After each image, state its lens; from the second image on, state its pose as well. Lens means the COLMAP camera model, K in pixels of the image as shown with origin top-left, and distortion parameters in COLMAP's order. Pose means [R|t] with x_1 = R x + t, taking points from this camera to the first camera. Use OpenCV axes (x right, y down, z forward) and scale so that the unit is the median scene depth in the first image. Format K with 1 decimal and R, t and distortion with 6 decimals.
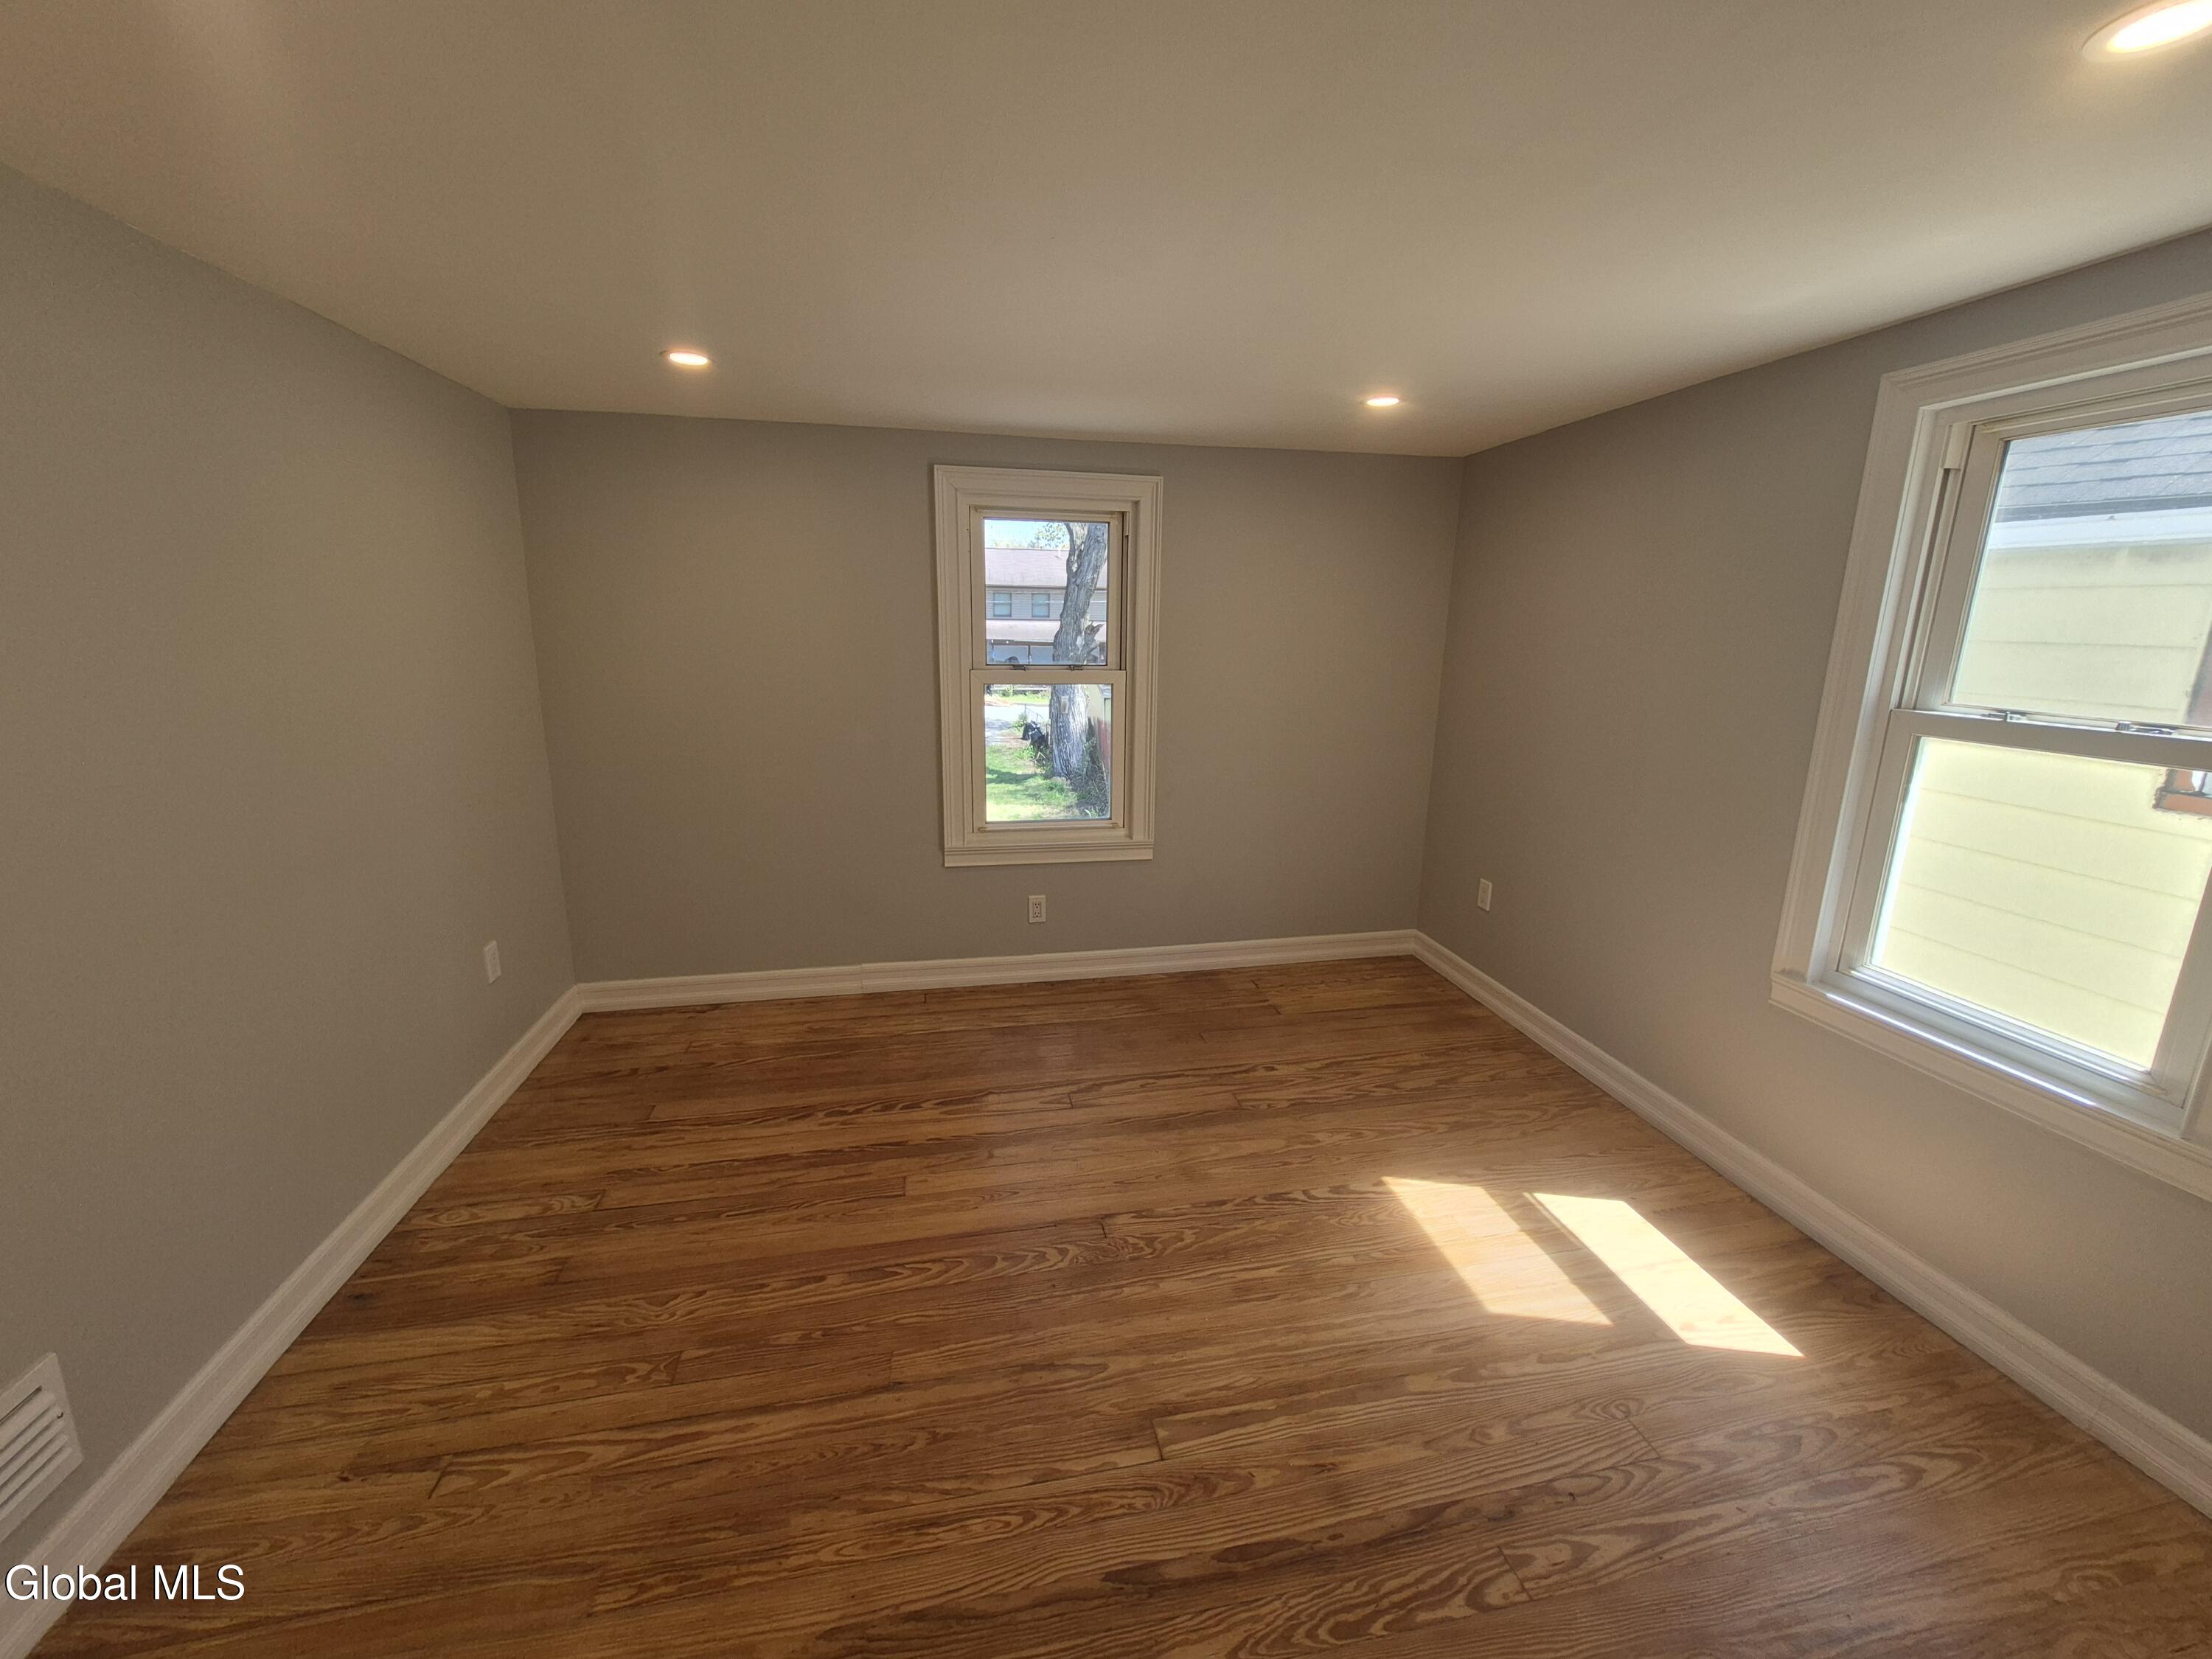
lens RADIAL K [[861.4, 0, 1109.5], [0, 861.4, 795.6], [0, 0, 1]] dist [0.000396, -0.002908]
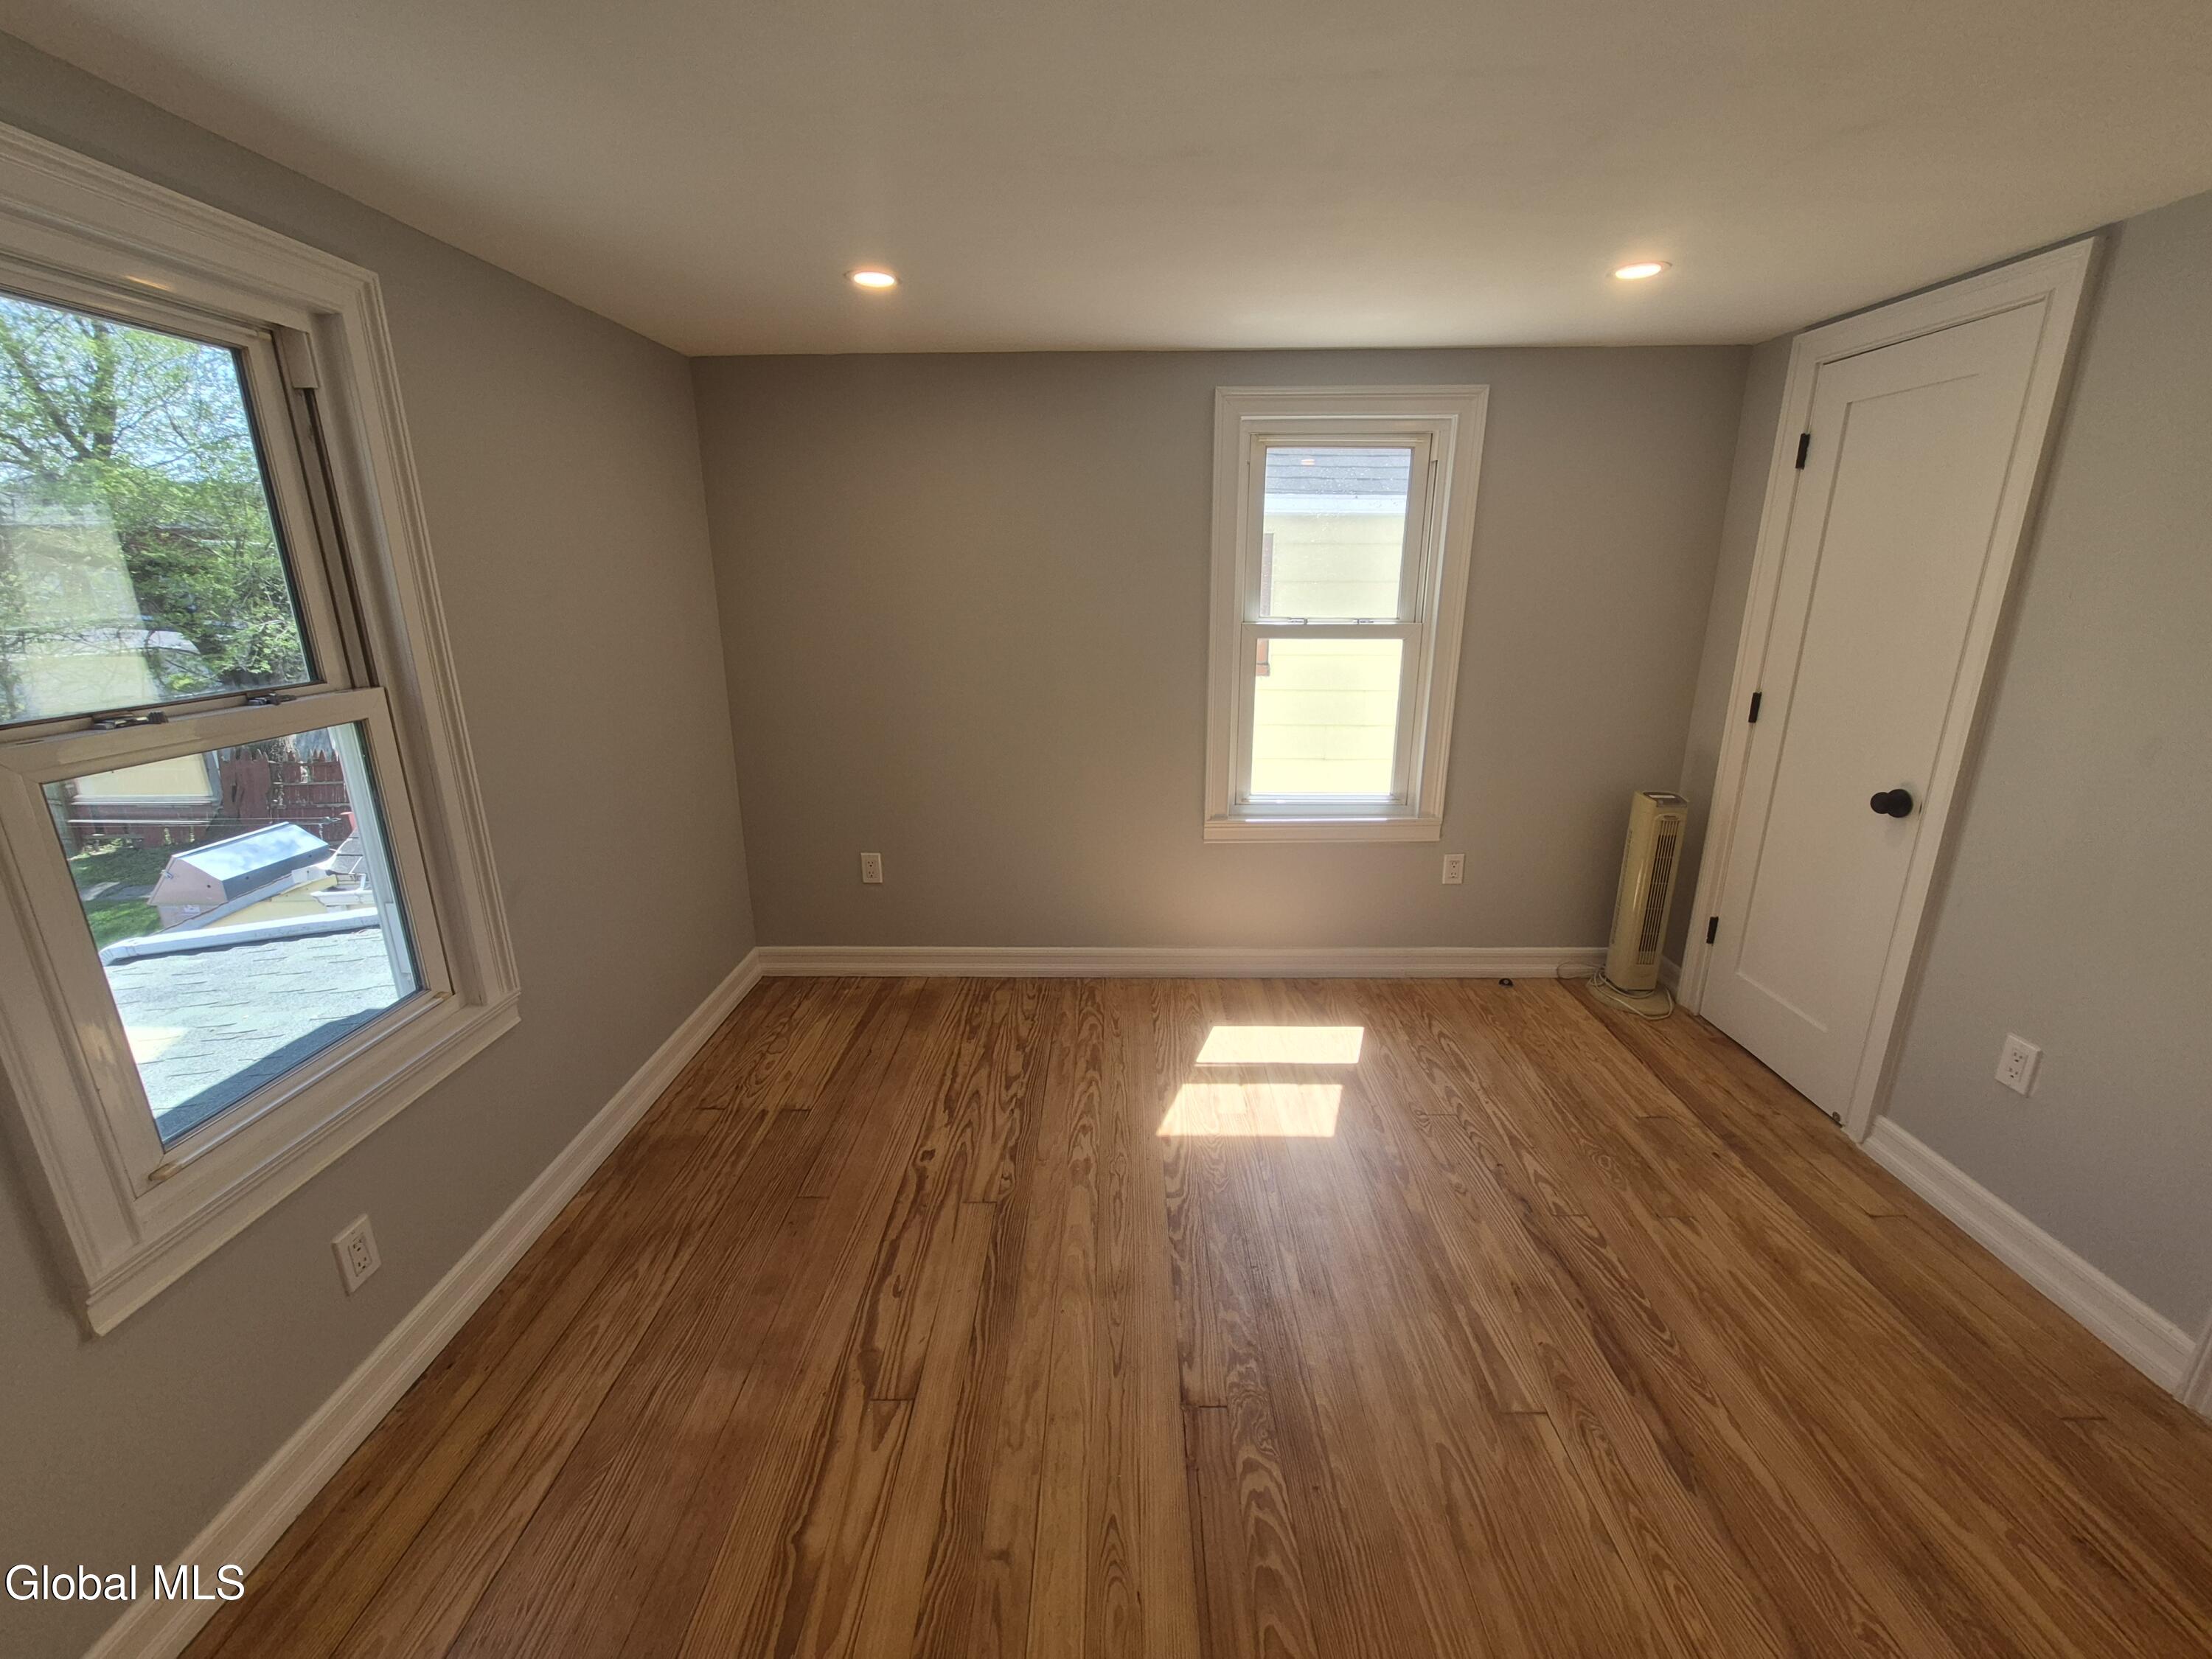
lens RADIAL K [[865.9, 0, 1107.3], [0, 865.9, 806.5], [0, 0, 1]] dist [0.002344, -0.003568]
pose [[0.213335, -0.275524, 0.937323, -0.568991], [0.204008, 0.950823, 0.233059, -0.176505], [-0.955442, 0.141502, 0.259053, 0.796758]]
